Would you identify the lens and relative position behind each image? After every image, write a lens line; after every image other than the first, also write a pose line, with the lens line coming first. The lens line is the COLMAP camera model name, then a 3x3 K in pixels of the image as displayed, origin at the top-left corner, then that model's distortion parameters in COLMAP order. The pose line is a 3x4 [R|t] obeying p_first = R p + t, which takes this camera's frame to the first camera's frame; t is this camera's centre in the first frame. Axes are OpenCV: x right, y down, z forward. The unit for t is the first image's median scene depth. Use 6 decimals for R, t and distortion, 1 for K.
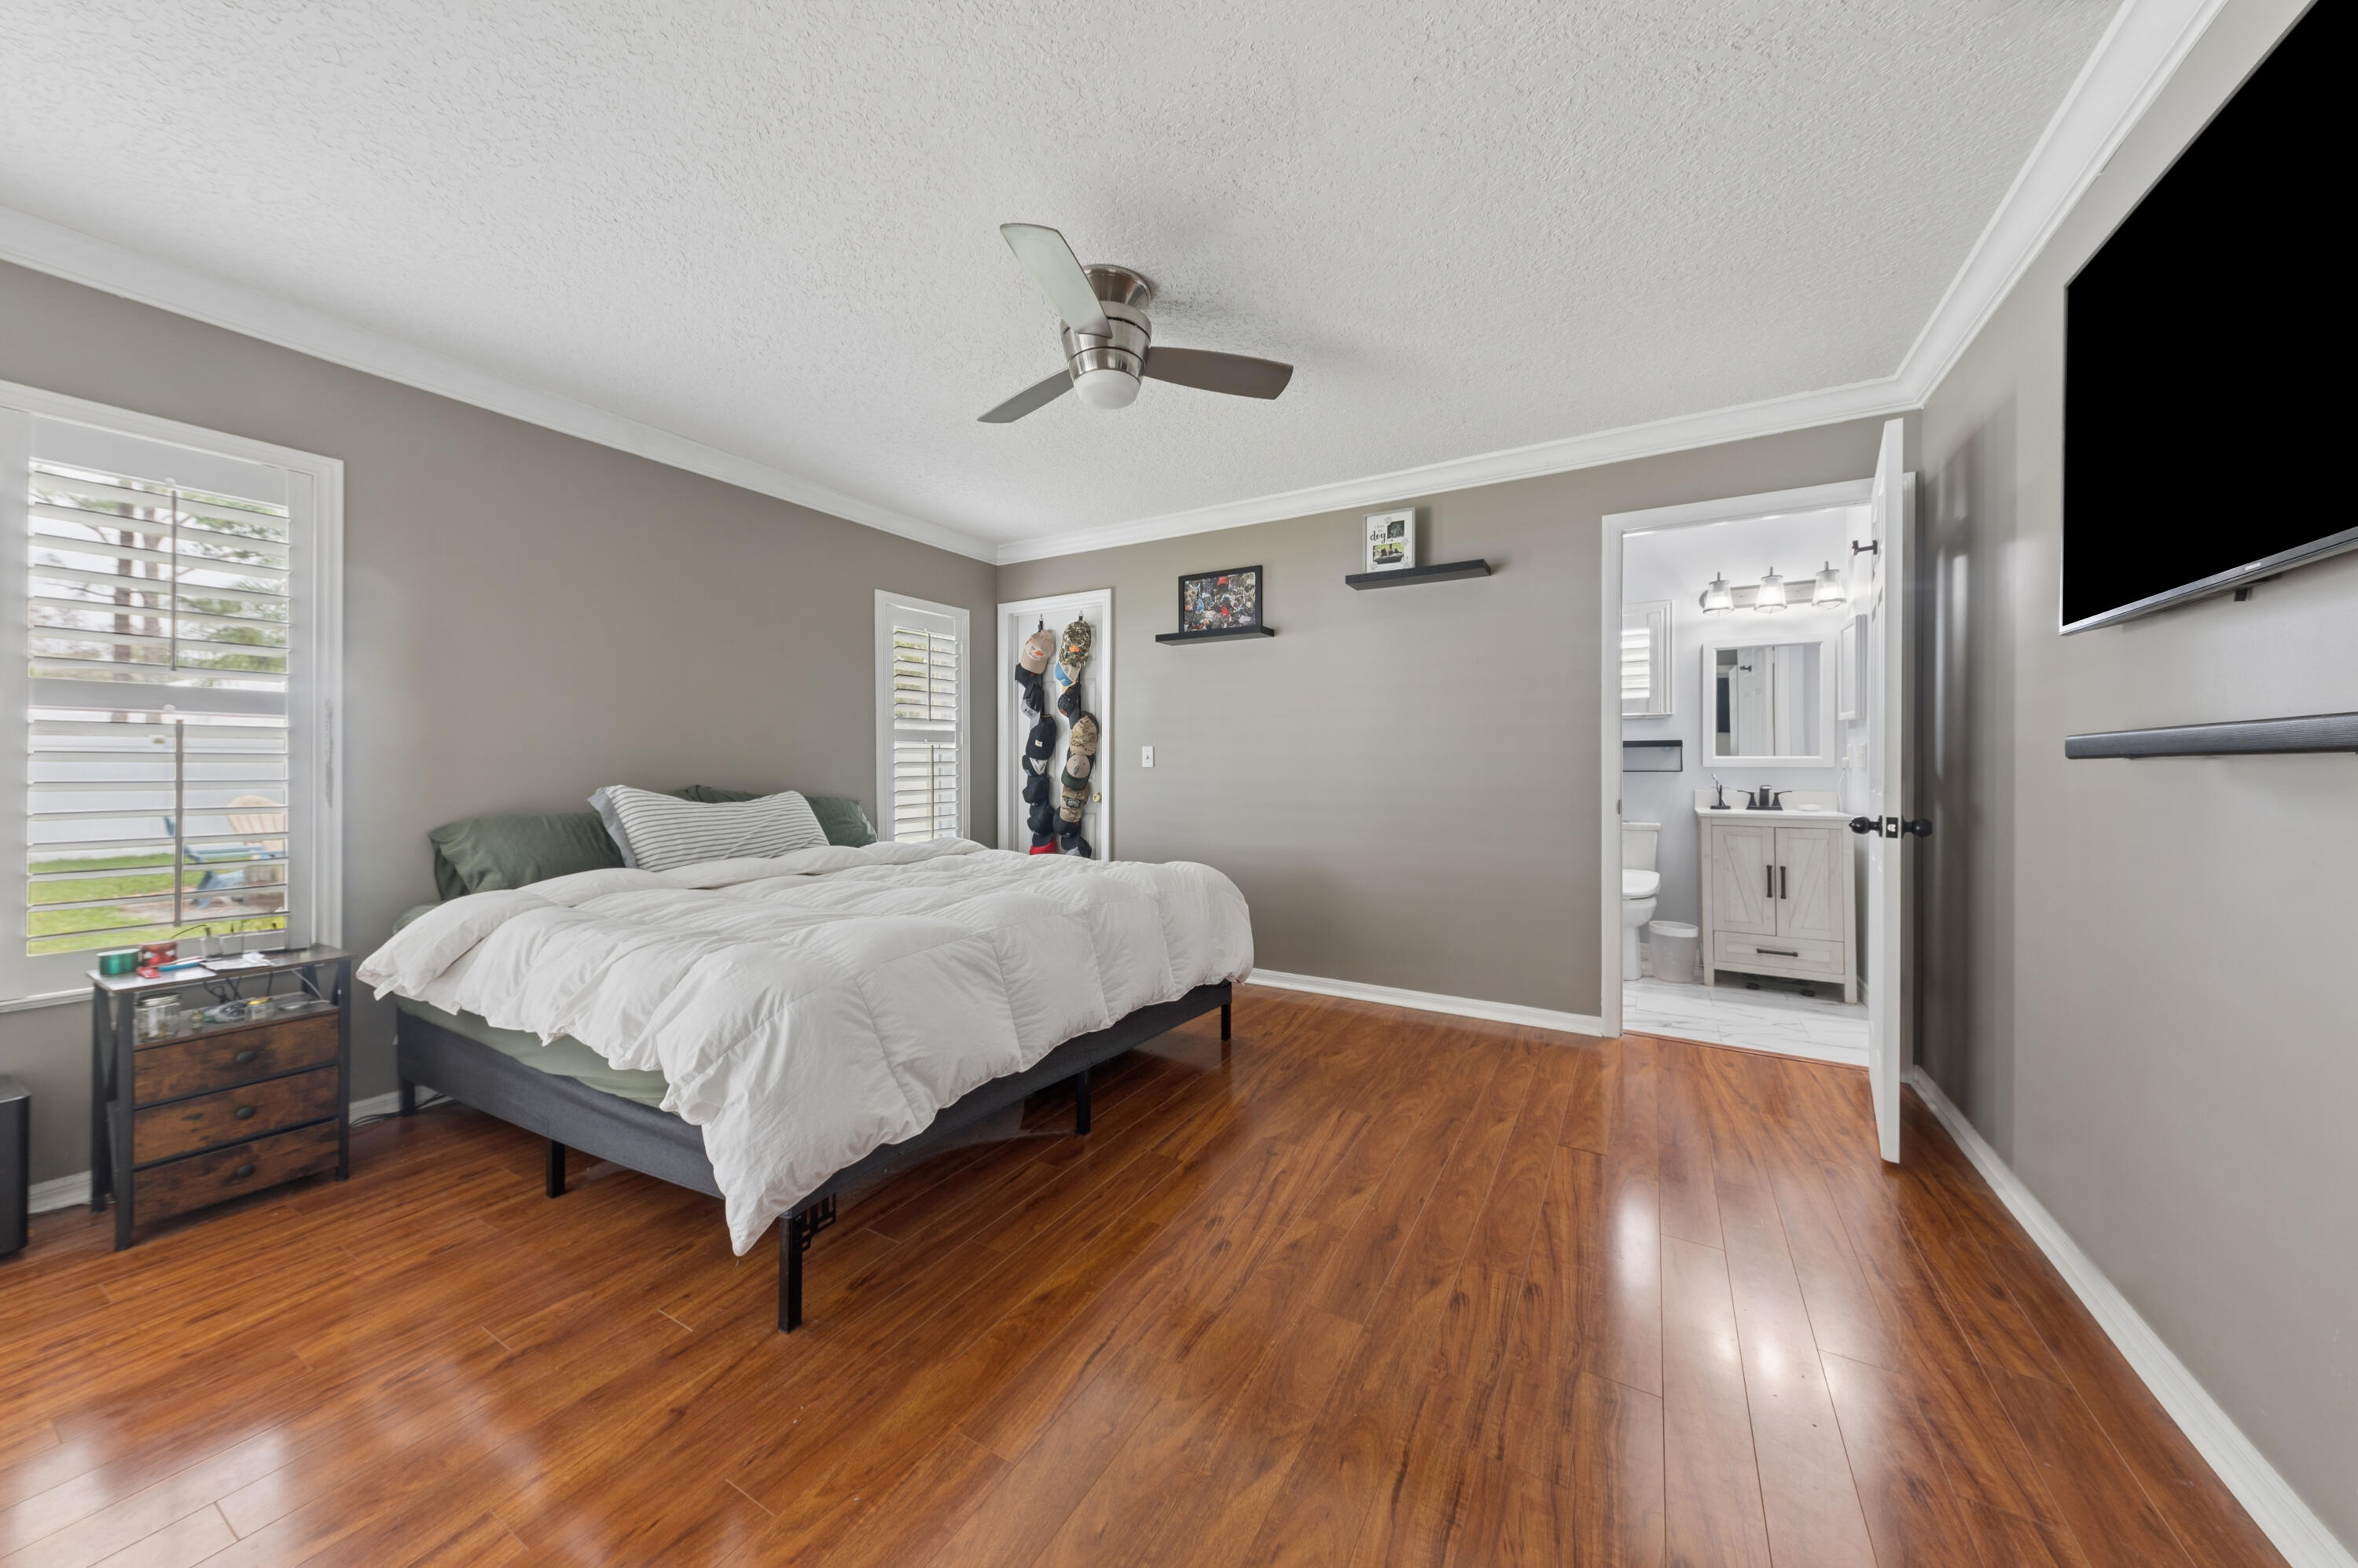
lens RADIAL K [[810.8, 0, 1164.5], [0, 810.8, 765.9], [0, 0, 1]] dist [0.012502, -0.000380]
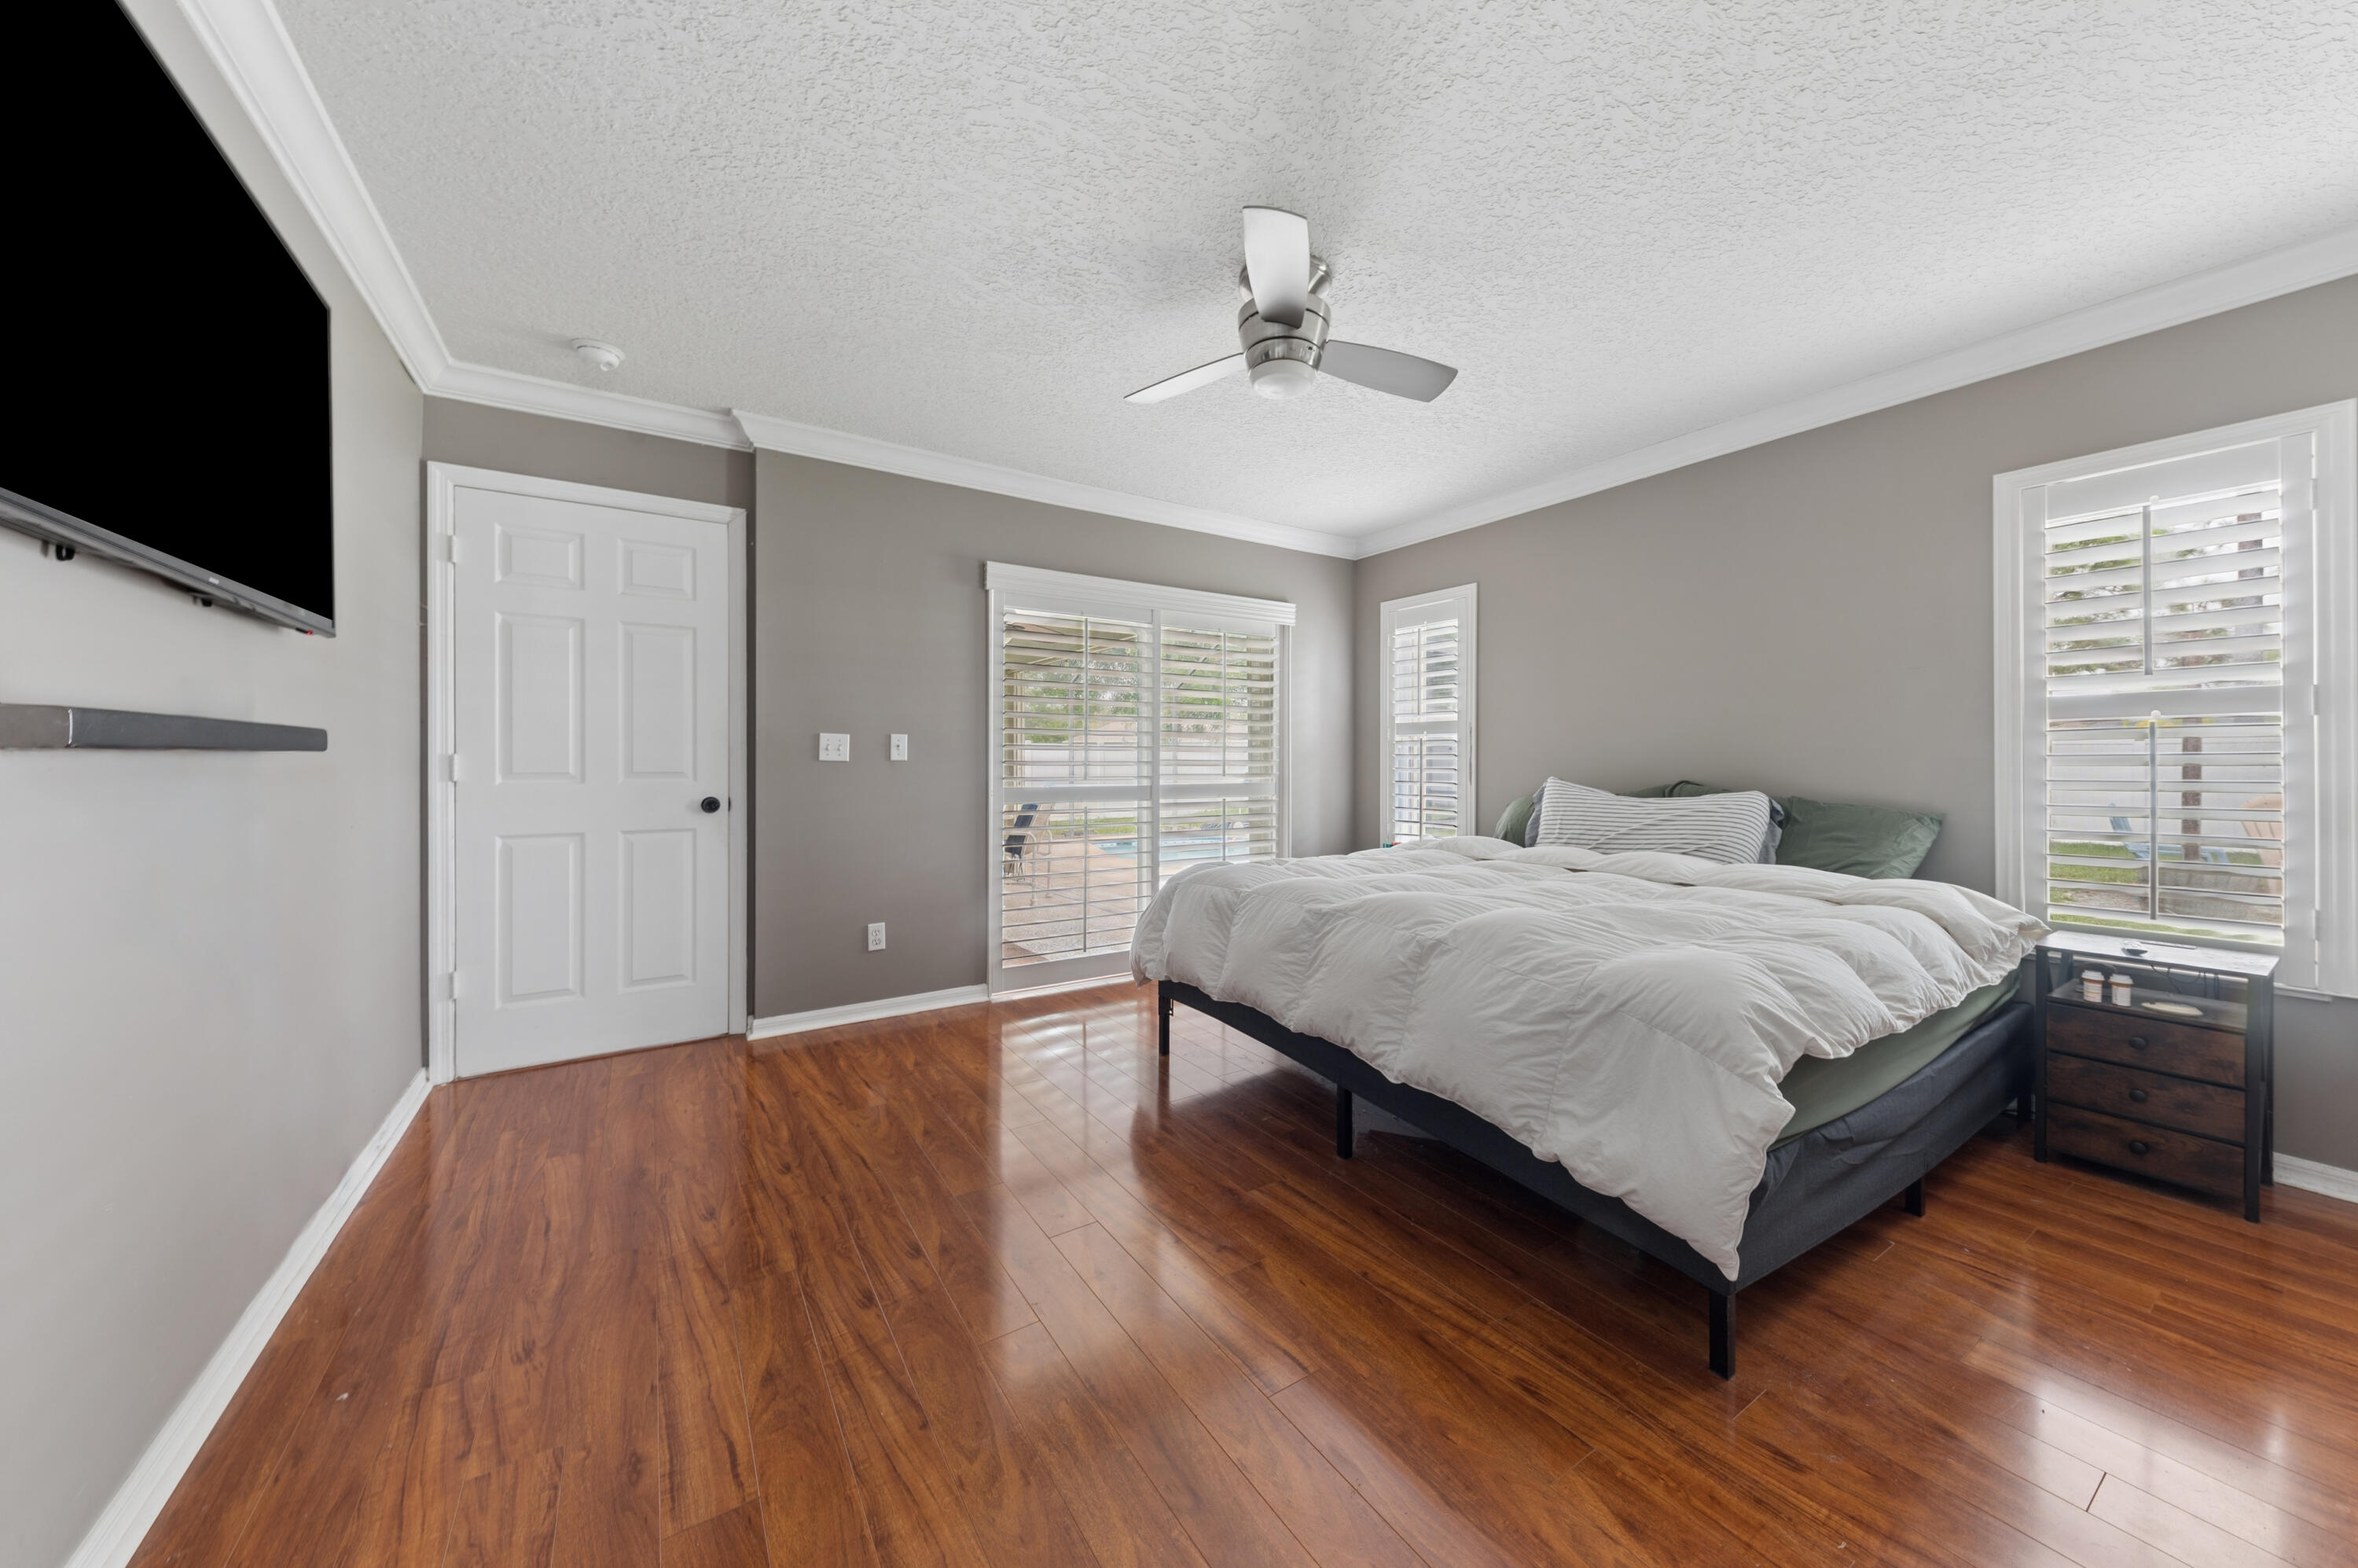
lens RADIAL K [[810.8, 0, 1178.1], [0, 810.8, 767.3], [0, 0, 1]] dist [0.012502, -0.000380]
pose [[-0.439777, 0.008508, -0.898067, 1.104530], [-0.002799, 0.999937, 0.010843, -0.000089], [0.898103, 0.007282, -0.439725, 1.680902]]
